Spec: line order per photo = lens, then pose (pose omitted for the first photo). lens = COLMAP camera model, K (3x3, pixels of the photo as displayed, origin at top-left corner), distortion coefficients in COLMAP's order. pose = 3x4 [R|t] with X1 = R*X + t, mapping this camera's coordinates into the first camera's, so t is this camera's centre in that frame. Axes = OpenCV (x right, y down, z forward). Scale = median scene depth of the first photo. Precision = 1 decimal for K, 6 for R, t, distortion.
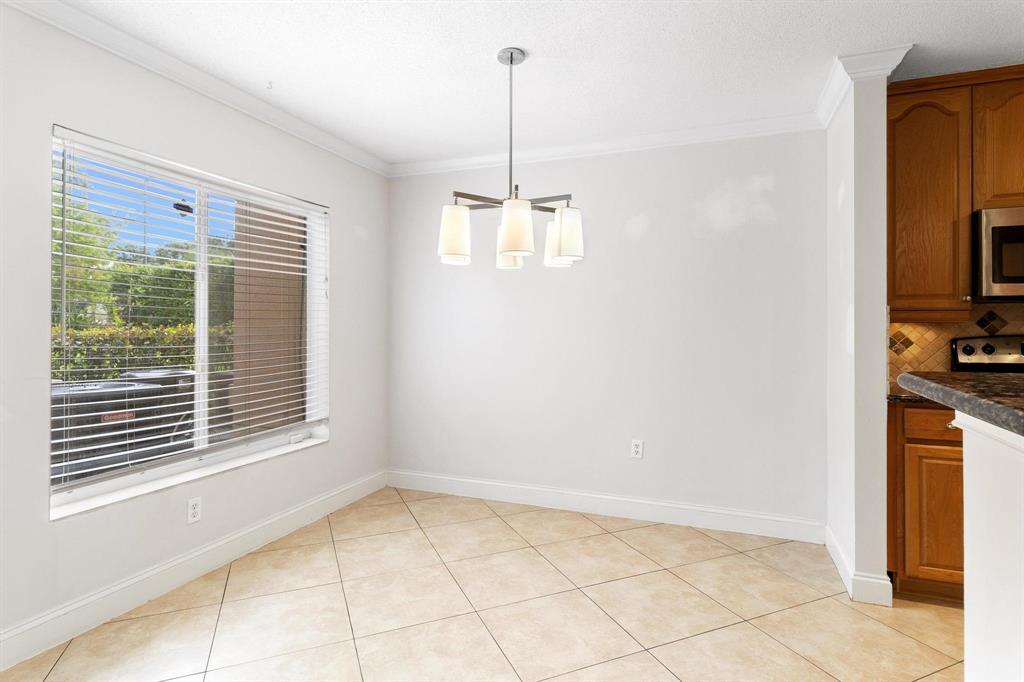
lens RADIAL K [[522.6, 0, 513.7], [0, 522.6, 321.7], [0, 0, 1]] dist [0.001702, -0.000278]
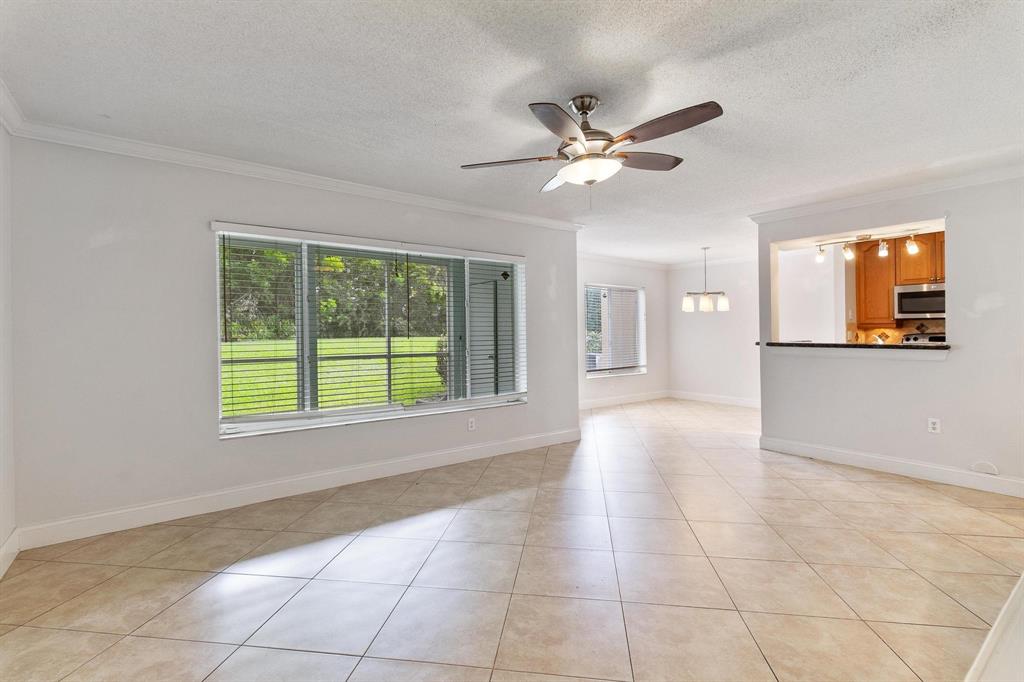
lens RADIAL K [[478.8, 0, 510.6], [0, 478.8, 328.9], [0, 0, 1]] dist [0.006412, 0.000024]
pose [[0.852658, -0.012642, -0.522316, 0.448451], [0.014226, 0.999898, -0.000978, -0.019397], [0.522275, -0.006596, 0.852751, -1.900801]]
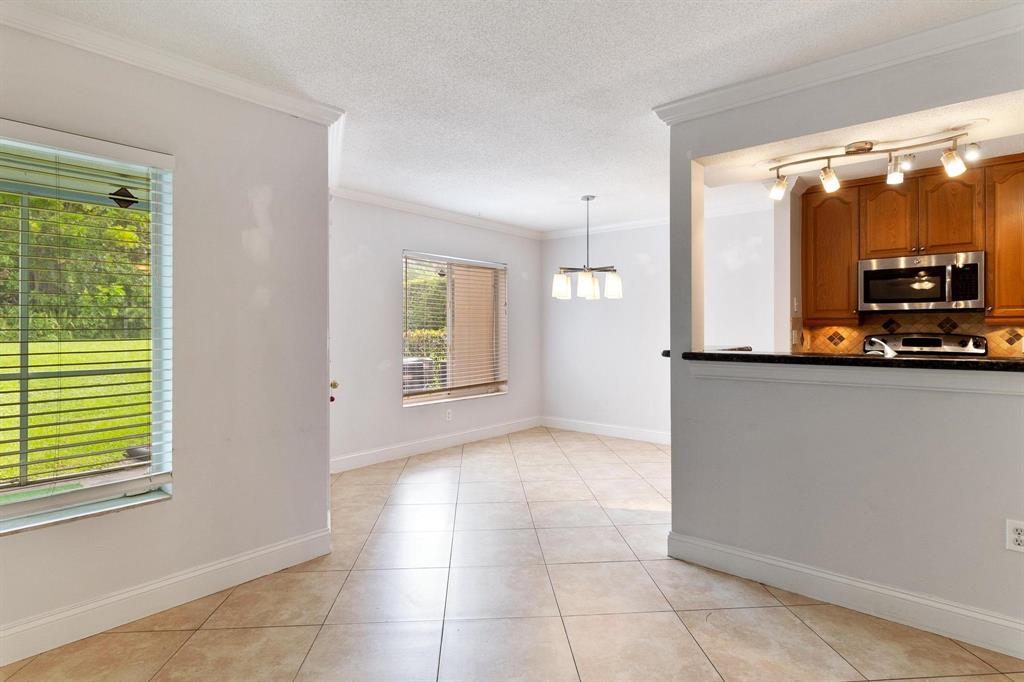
lens RADIAL K [[527.2, 0, 516.3], [0, 527.2, 337.6], [0, 0, 1]] dist [0.001982, -0.000700]
pose [[0.944416, -0.003907, -0.328730, 0.355057], [0.012209, 0.999656, 0.023194, -0.013104], [0.328526, -0.025918, 0.944139, -0.913572]]
